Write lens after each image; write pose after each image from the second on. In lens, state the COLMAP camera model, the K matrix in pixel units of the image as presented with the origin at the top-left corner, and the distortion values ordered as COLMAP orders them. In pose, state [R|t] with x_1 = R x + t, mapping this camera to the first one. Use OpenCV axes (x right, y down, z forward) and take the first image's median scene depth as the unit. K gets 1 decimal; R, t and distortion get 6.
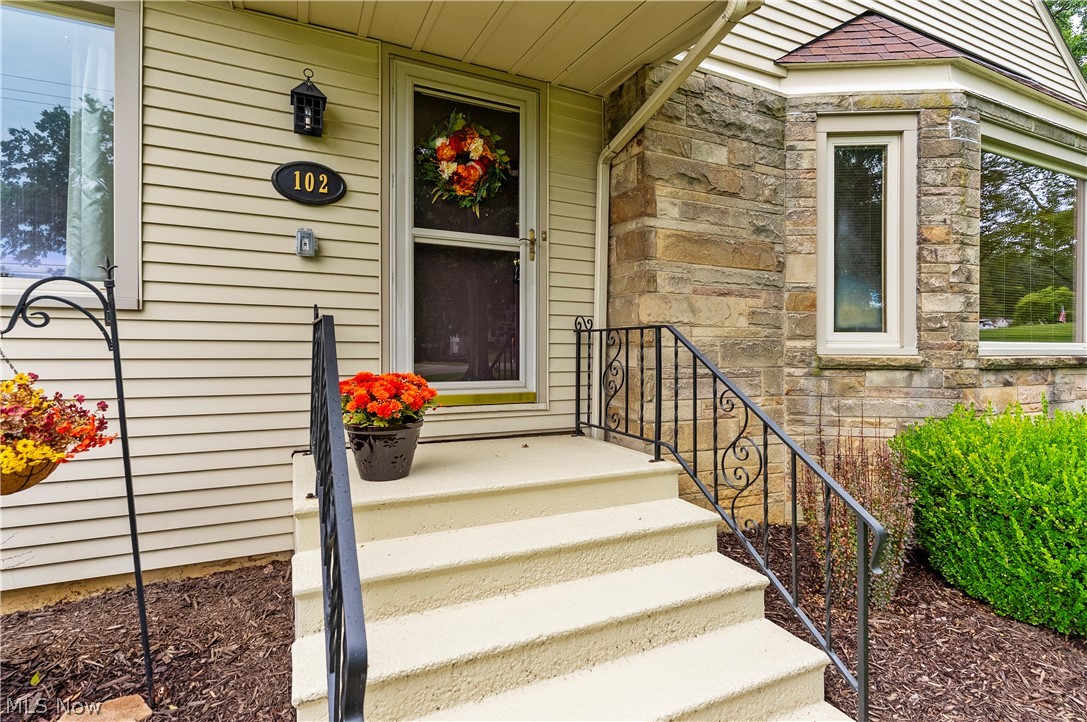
lens RADIAL K [[529.1, 0, 544.1], [0, 529.1, 350.9], [0, 0, 1]] dist [0.002369, -0.002178]
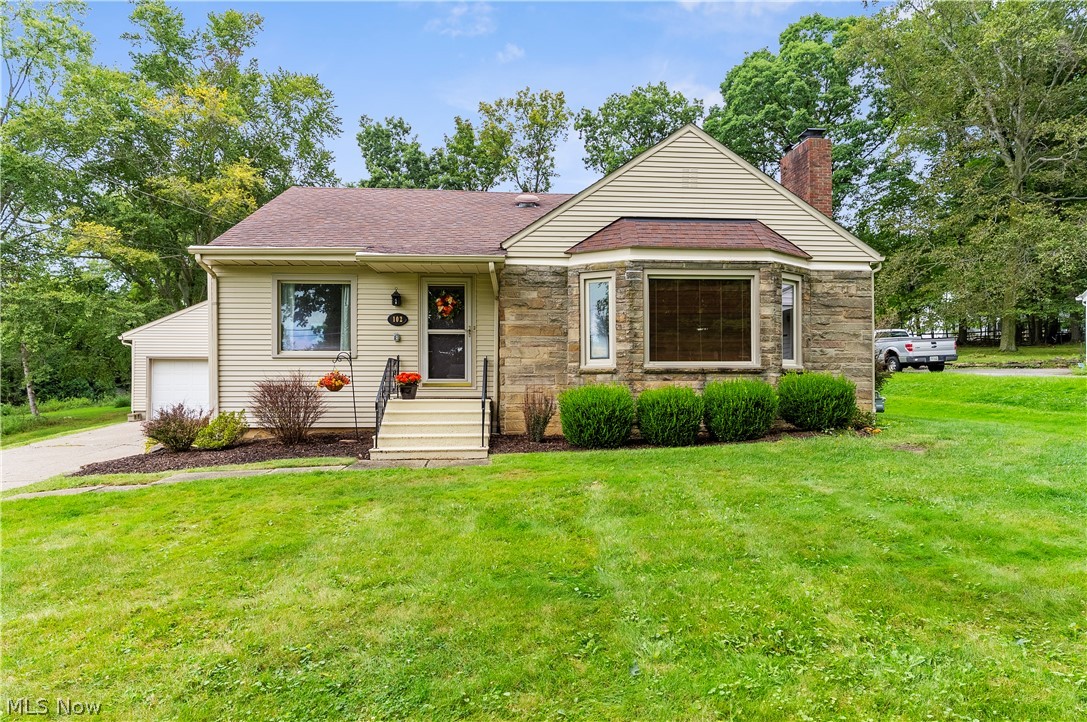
lens RADIAL K [[607.9, 0, 543.4], [0, 607.9, 390.1], [0, 0, 1]] dist [-0.004781, 0.000282]
pose [[0.929142, -0.006962, -0.369657, 1.543564], [0.004827, 0.999966, -0.006701, 0.139455], [0.369691, 0.004442, 0.929144, -1.884824]]
